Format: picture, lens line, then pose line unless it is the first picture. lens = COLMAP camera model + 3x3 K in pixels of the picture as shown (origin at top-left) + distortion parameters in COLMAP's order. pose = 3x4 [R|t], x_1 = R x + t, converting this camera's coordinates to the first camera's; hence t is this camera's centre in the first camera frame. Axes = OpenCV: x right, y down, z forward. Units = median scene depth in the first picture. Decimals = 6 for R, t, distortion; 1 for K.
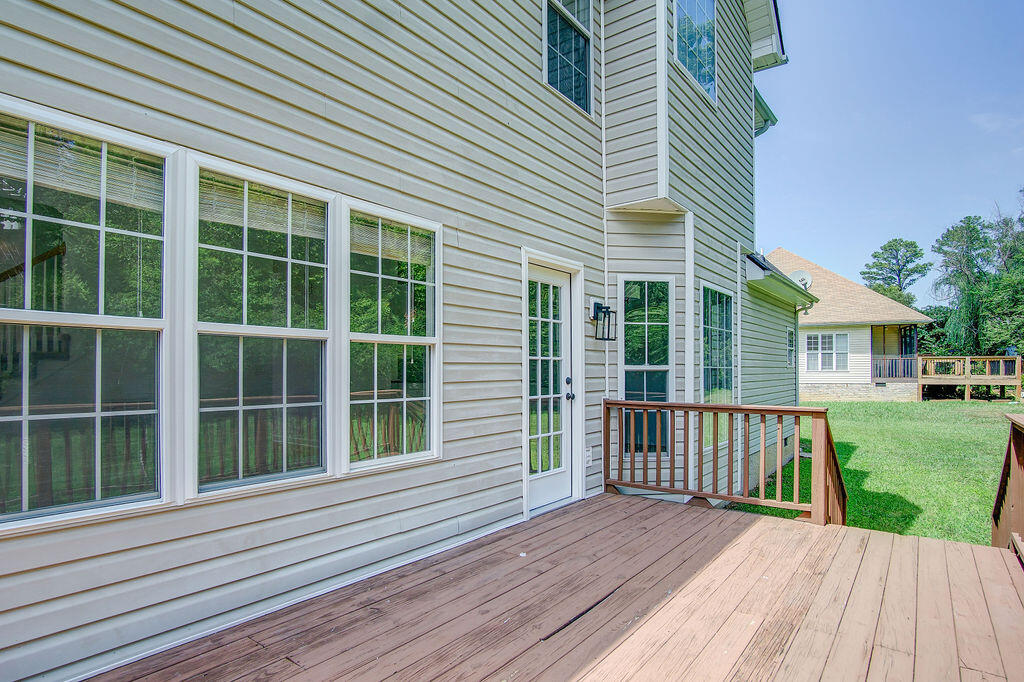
lens RADIAL K [[572.0, 0, 507.4], [0, 572.0, 369.8], [0, 0, 1]] dist [-0.004576, 0.000345]
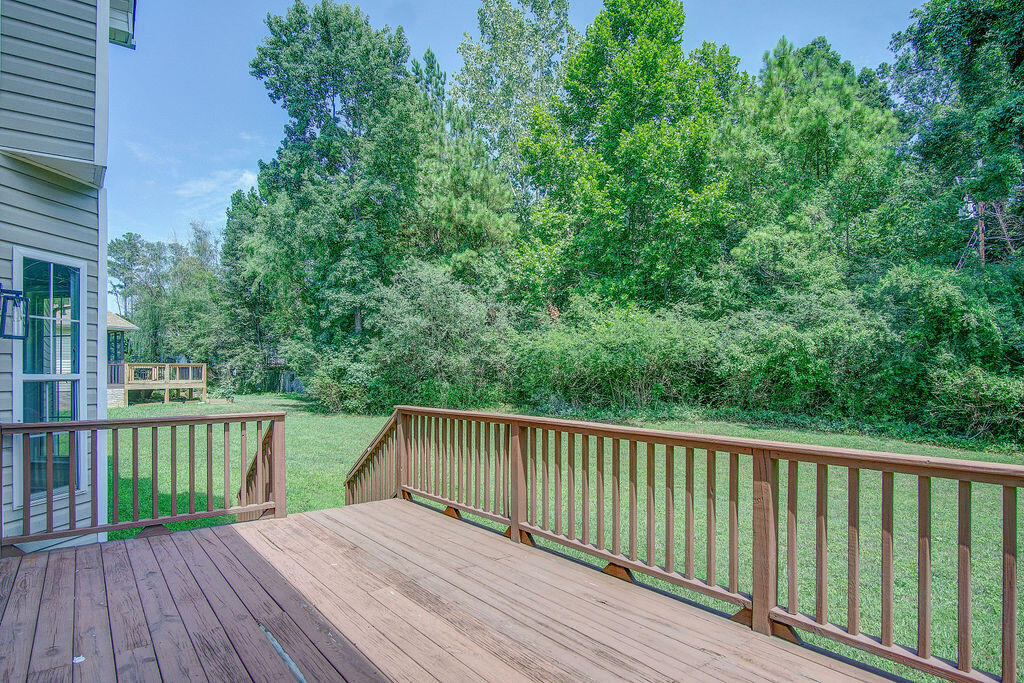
lens RADIAL K [[572.0, 0, 507.4], [0, 572.0, 370.3], [0, 0, 1]] dist [-0.004576, 0.000345]
pose [[0.279219, 0.001085, 0.960227, -0.346483], [0.007704, 0.999965, -0.003370, -0.005889], [-0.960196, 0.008339, 0.279201, 0.237342]]
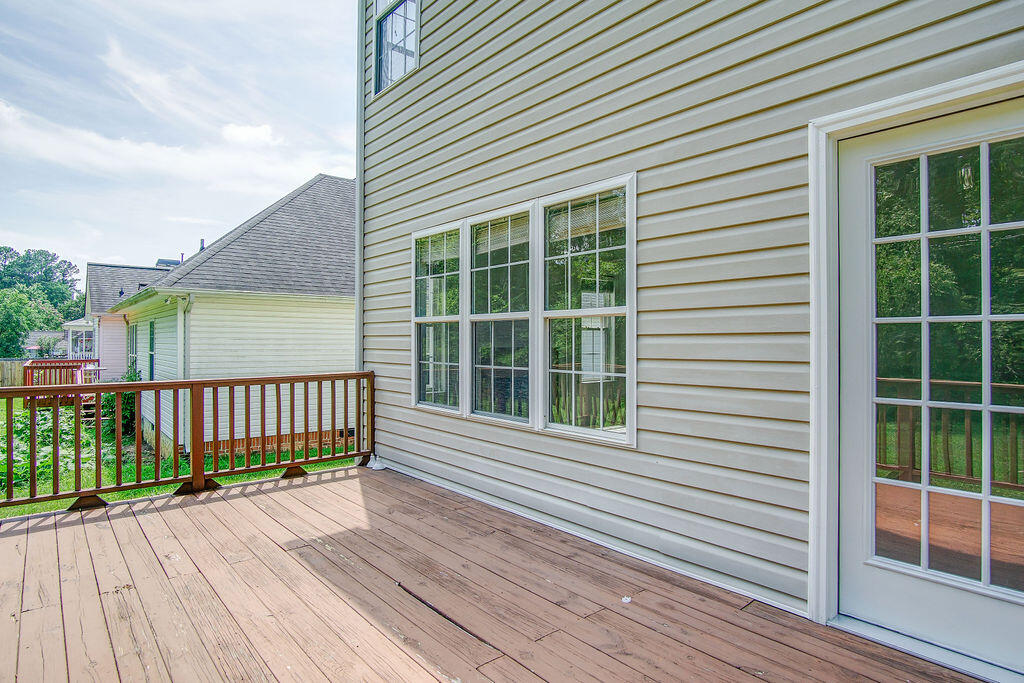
lens RADIAL K [[566.4, 0, 490.8], [0, 566.4, 342.6], [0, 0, 1]] dist [-0.019814, 0.000490]
pose [[-0.244678, -0.001861, -0.969603, 0.548953], [-0.005428, 0.999985, -0.000550, 0.000809], [0.969589, 0.005128, -0.244685, 0.729385]]
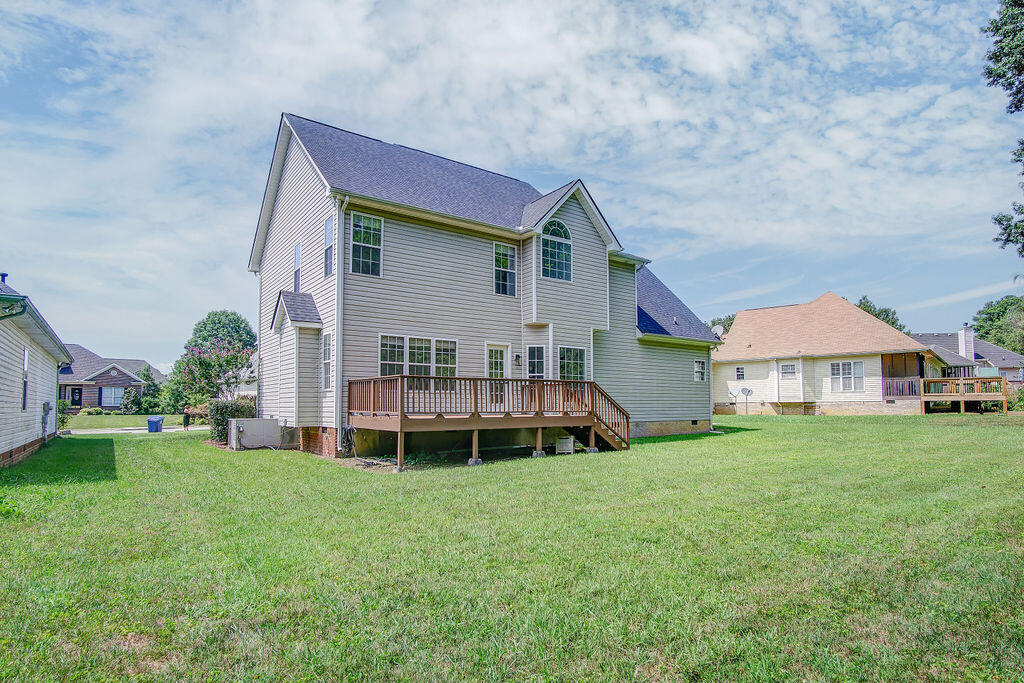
lens RADIAL K [[572.0, 0, 507.4], [0, 572.0, 370.3], [0, 0, 1]] dist [-0.004576, 0.000345]
pose [[0.958628, -0.019818, -0.283970, 1.076597], [0.001417, 0.997894, -0.064857, 0.193065], [0.284657, 0.061771, 0.956637, -2.219366]]
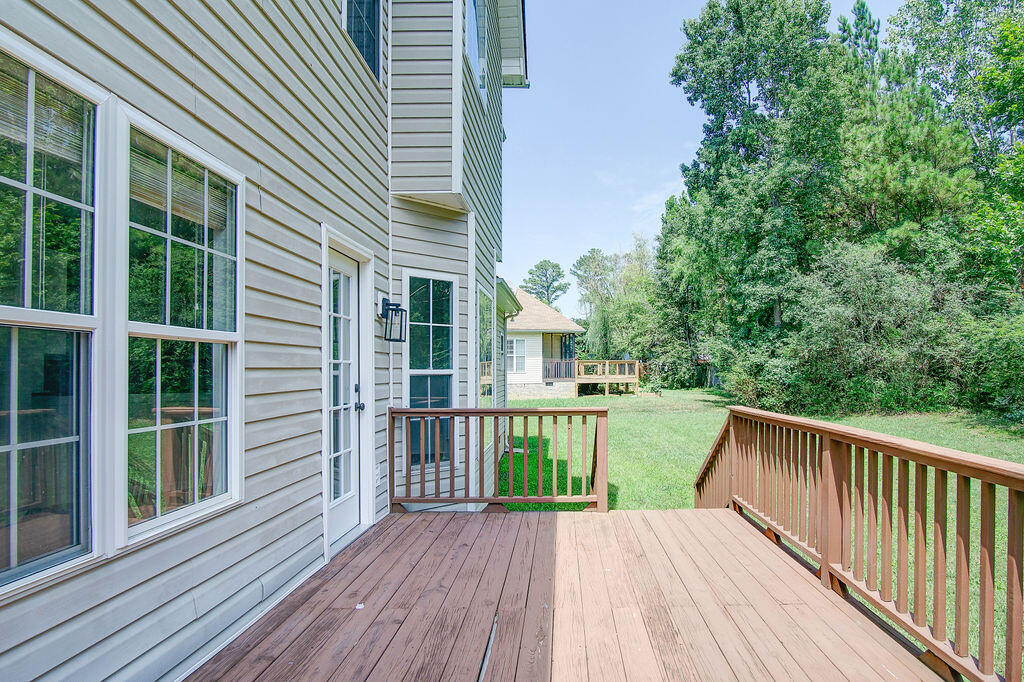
lens RADIAL K [[584.7, 0, 585.3], [0, 584.7, 369.8], [0, 0, 1]] dist [-0.003804, 0.000194]
pose [[0.779337, -0.002843, 0.626599, -0.174238], [0.004728, 0.999988, -0.001344, -0.005420], [-0.626588, 0.004009, 0.779341, 0.114636]]
